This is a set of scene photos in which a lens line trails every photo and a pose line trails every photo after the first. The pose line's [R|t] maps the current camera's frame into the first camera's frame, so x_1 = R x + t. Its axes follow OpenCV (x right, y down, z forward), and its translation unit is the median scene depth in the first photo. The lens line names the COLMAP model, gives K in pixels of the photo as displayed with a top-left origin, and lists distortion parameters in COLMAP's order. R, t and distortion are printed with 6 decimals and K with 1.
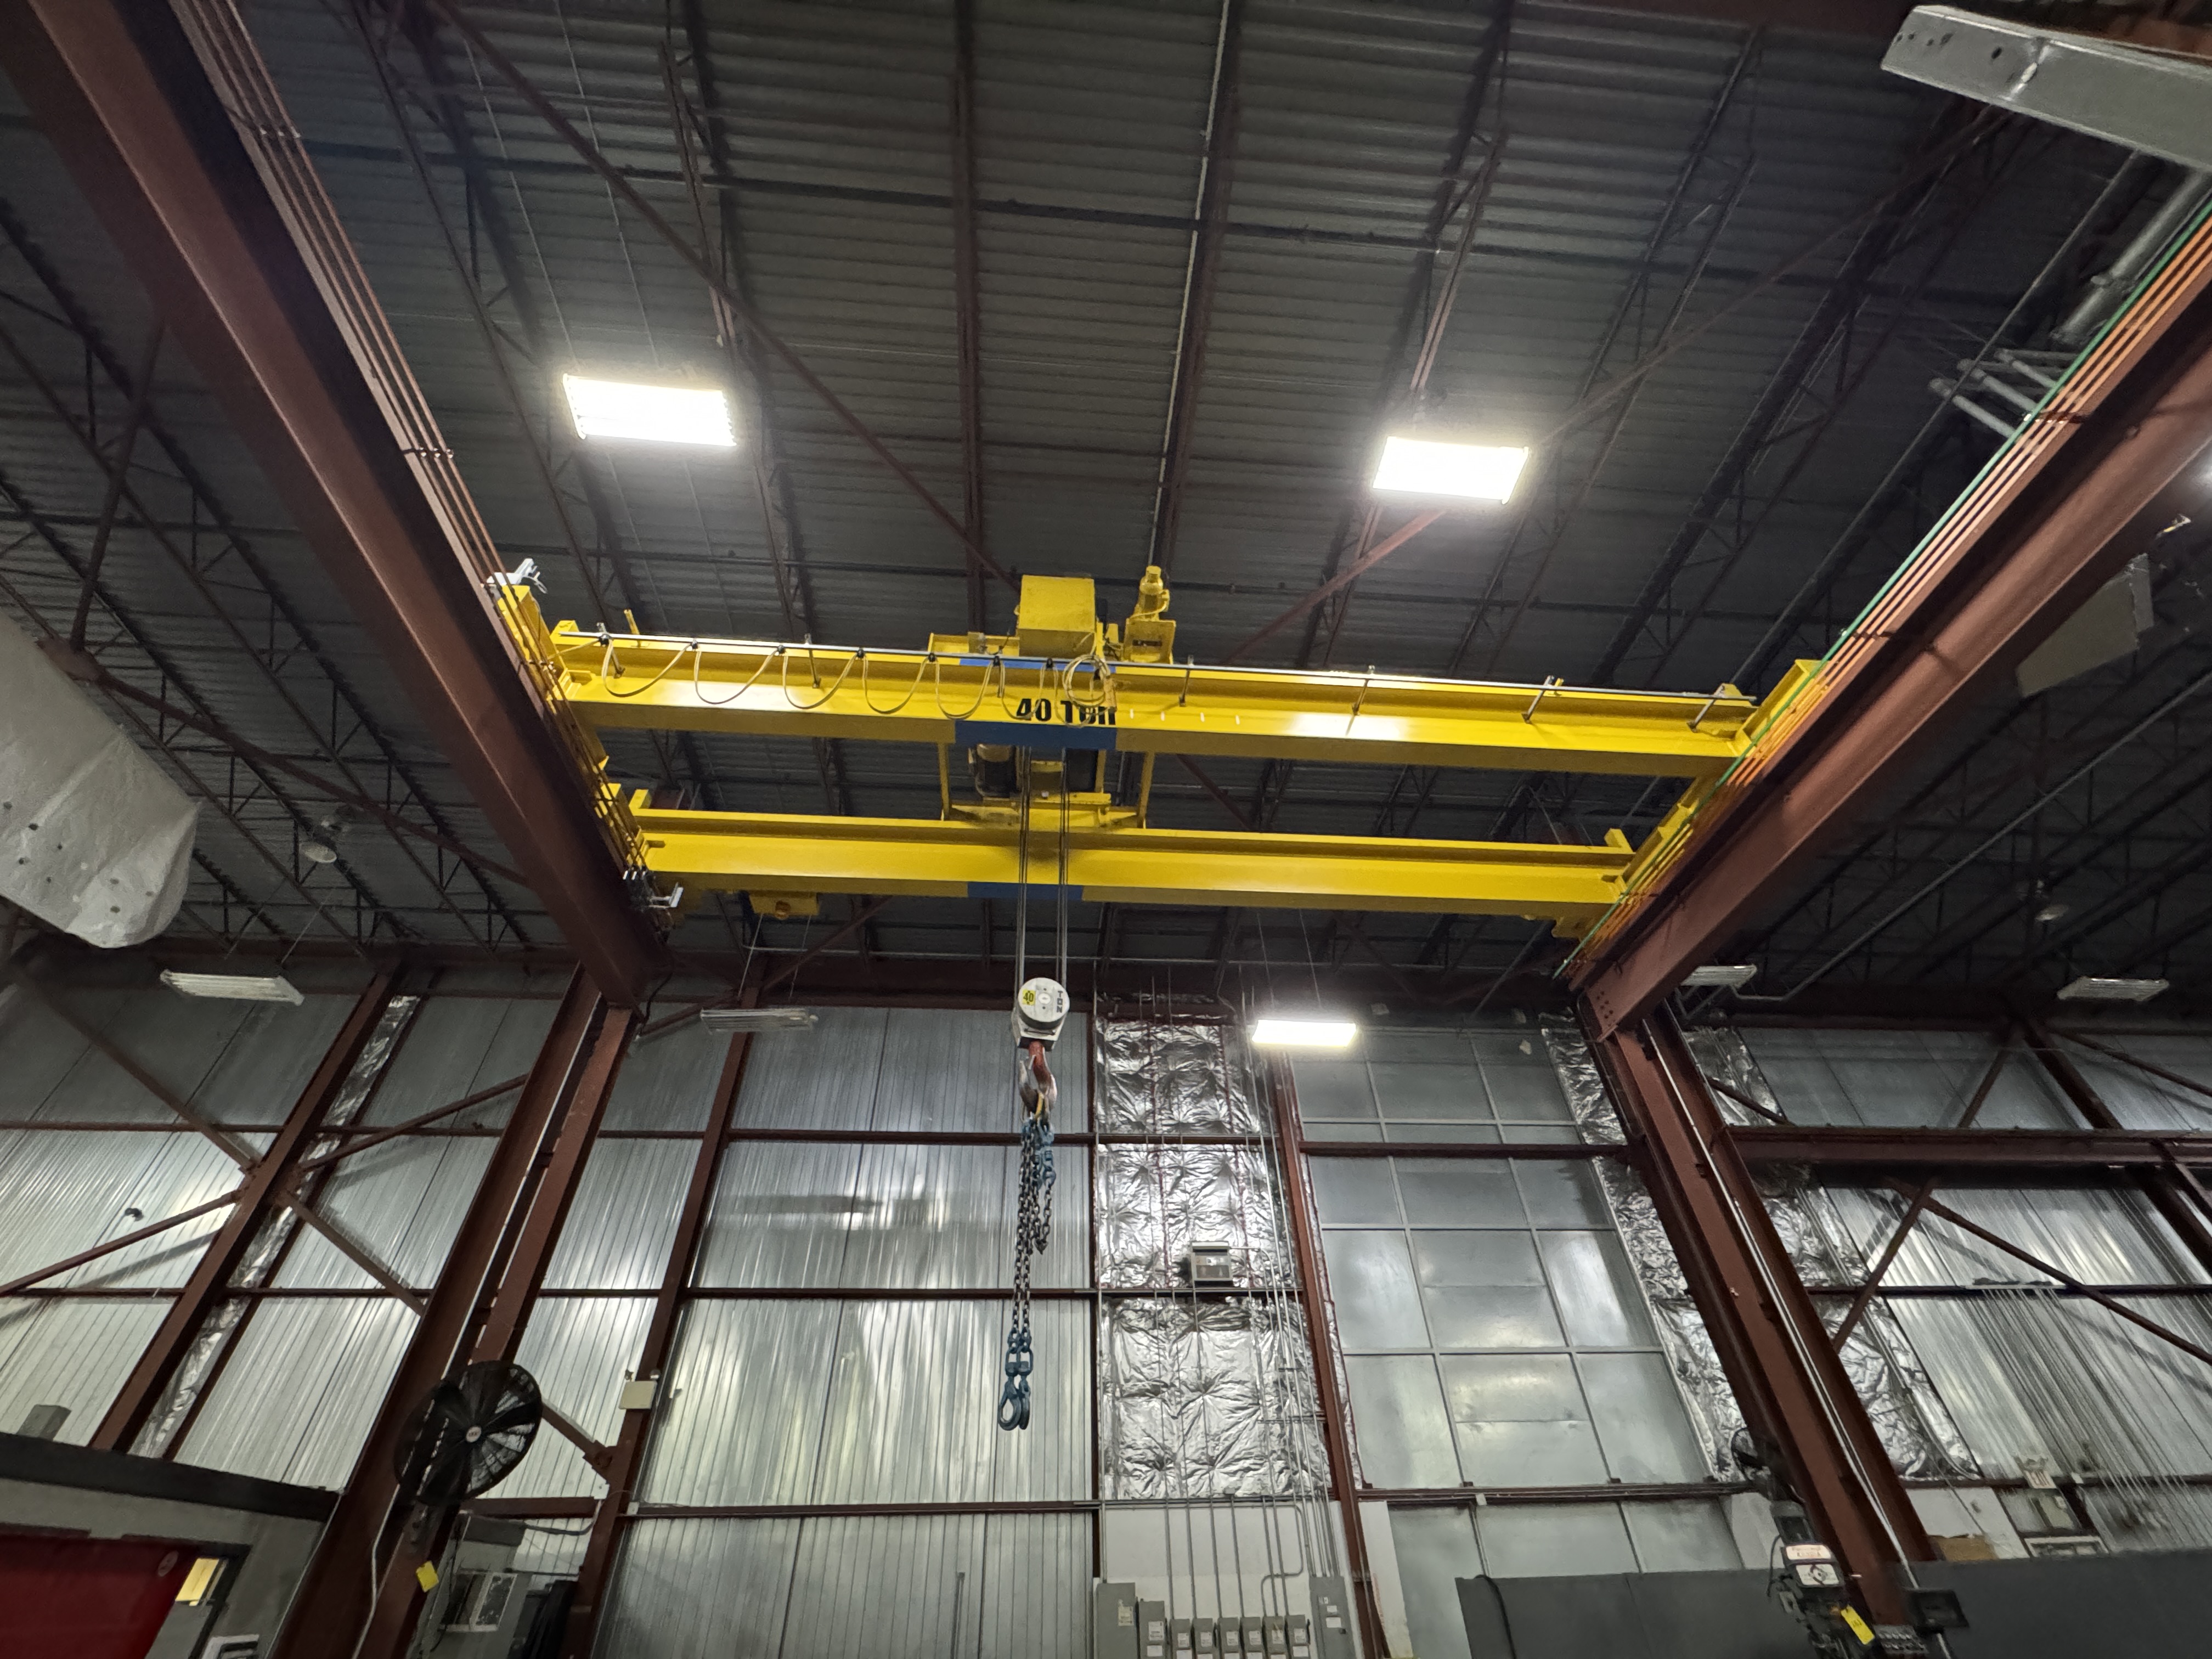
lens RADIAL K [[887.8, 0, 1109.5], [0, 887.8, 826.4], [0, 0, 1]] dist [-0.004095, 0.000592]
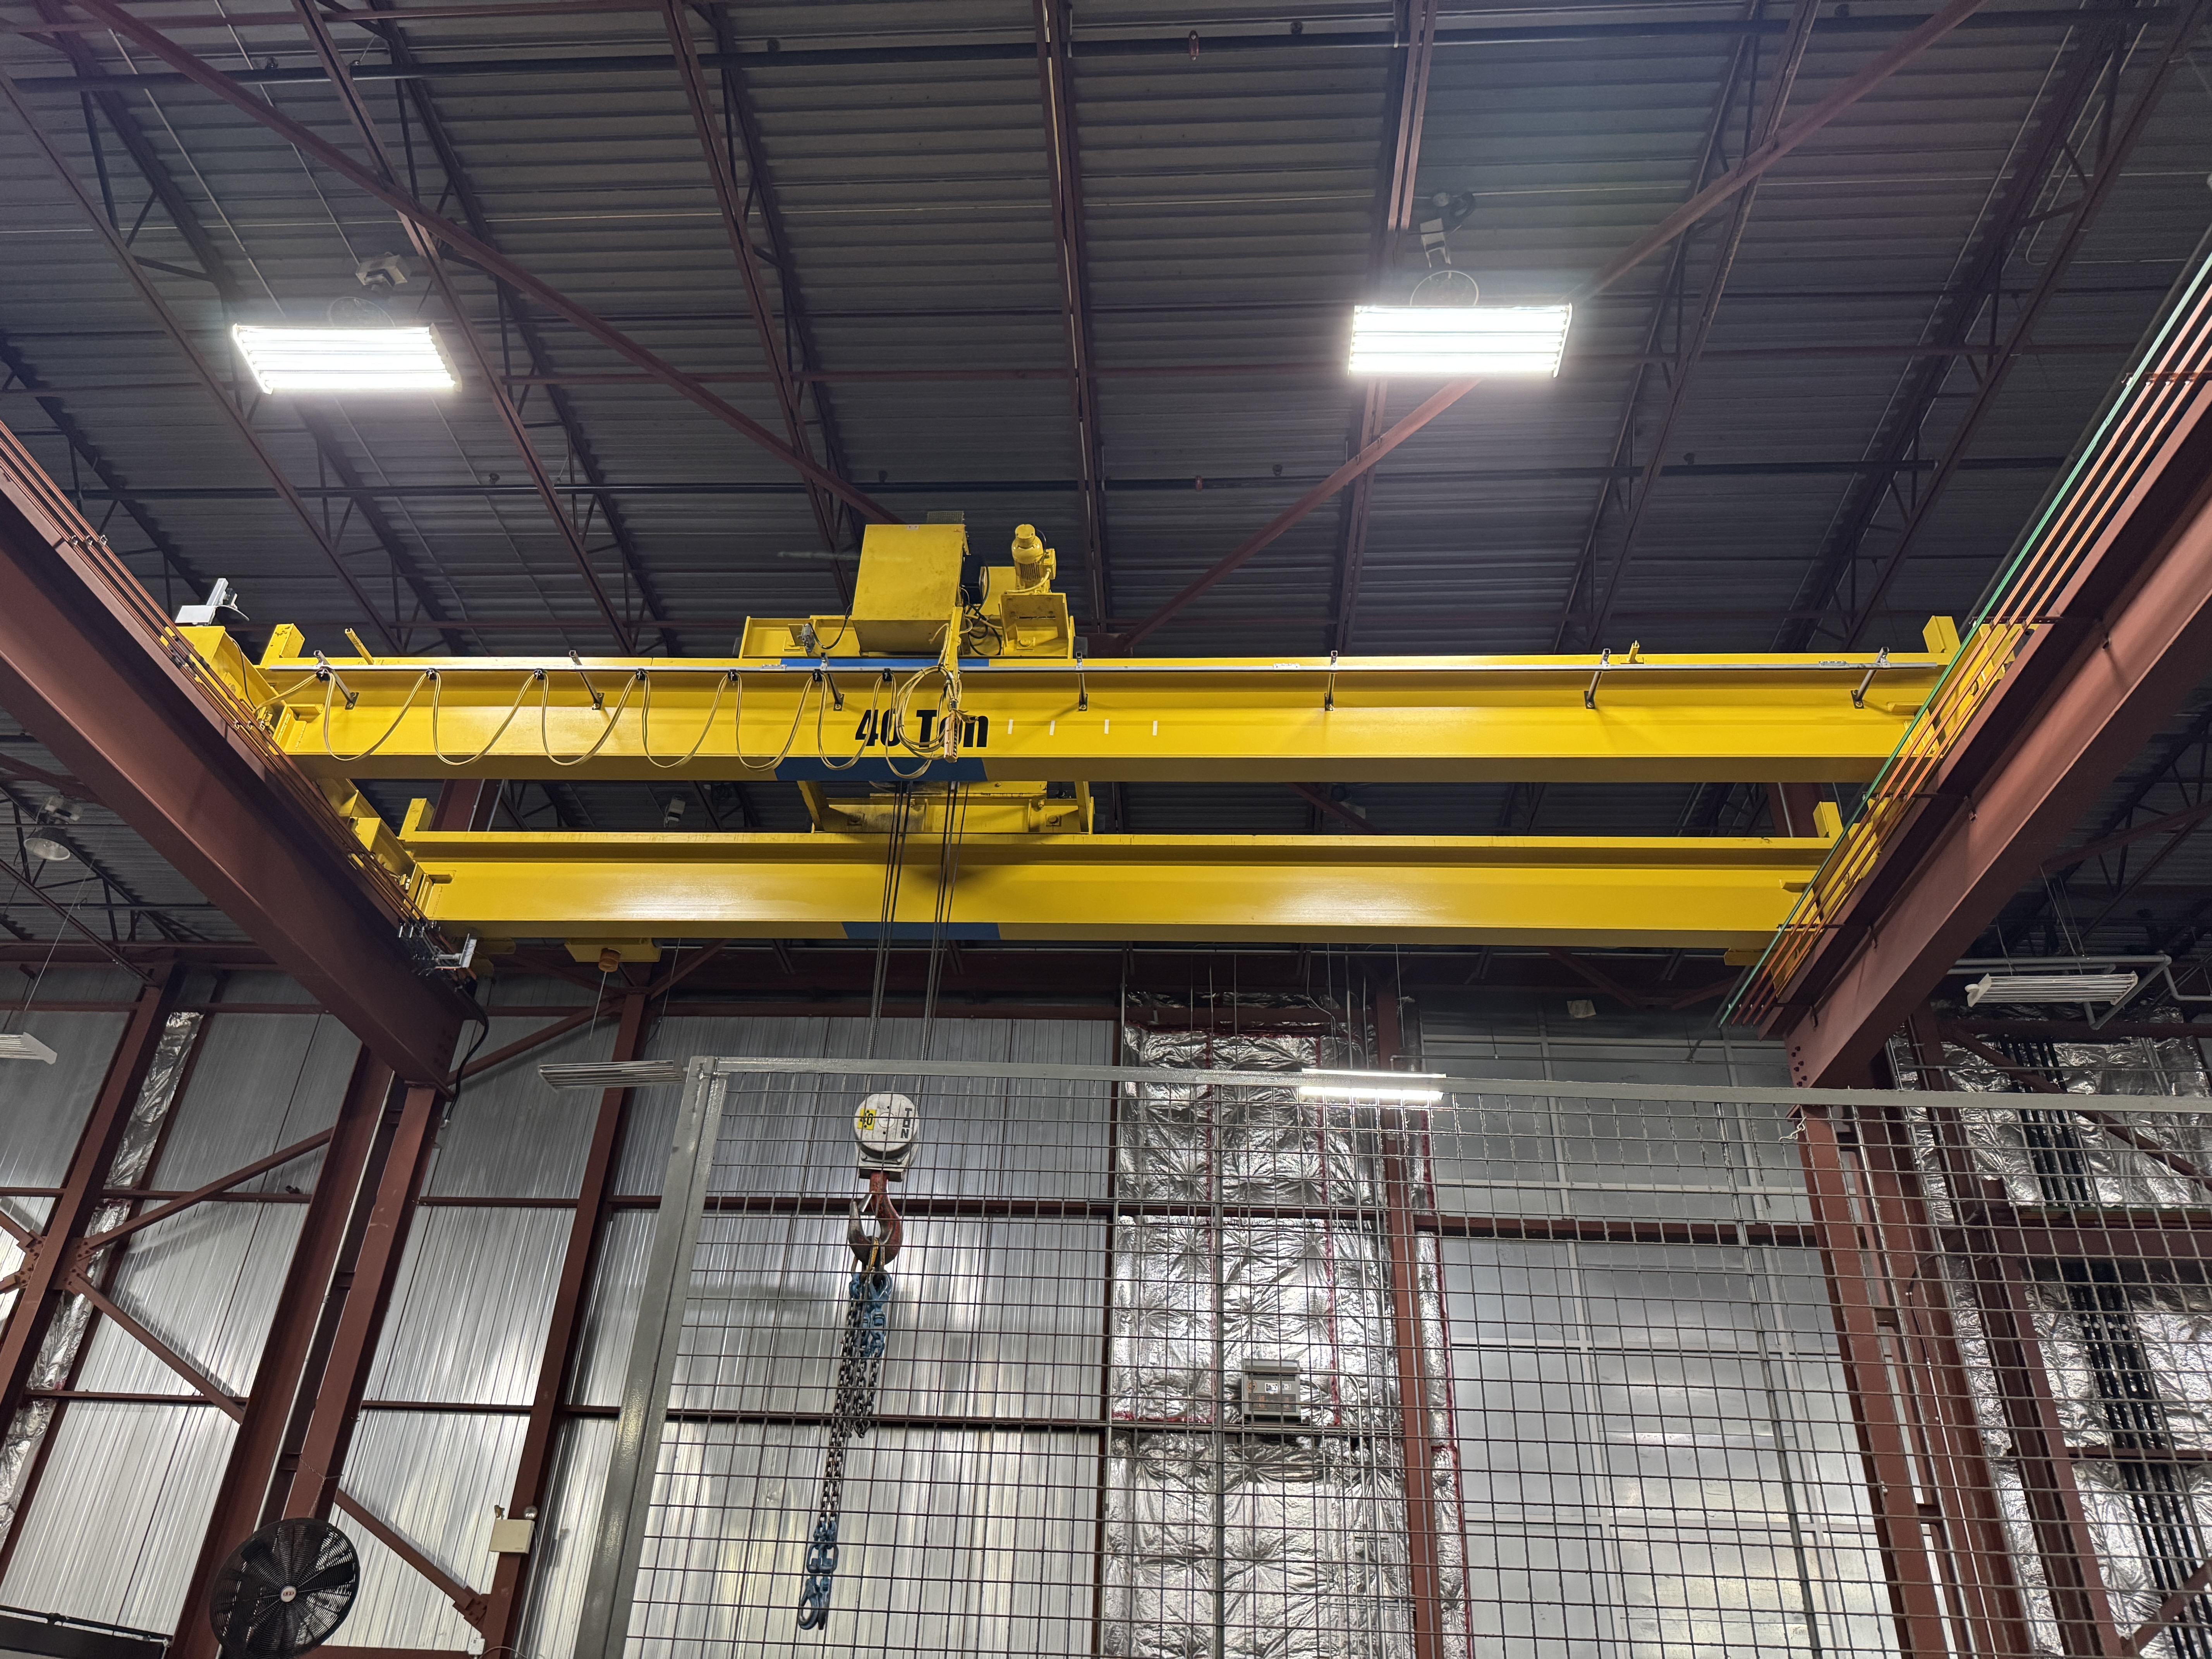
lens RADIAL K [[1562.9, 0, 1110.9], [0, 1562.9, 819.1], [0, 0, 1]] dist [0.043052, -0.050603]
pose [[0.988742, -0.021884, -0.148021, 0.236215], [0.044929, 0.987019, 0.154189, -0.195738], [0.142725, -0.159103, 0.976891, -0.208753]]
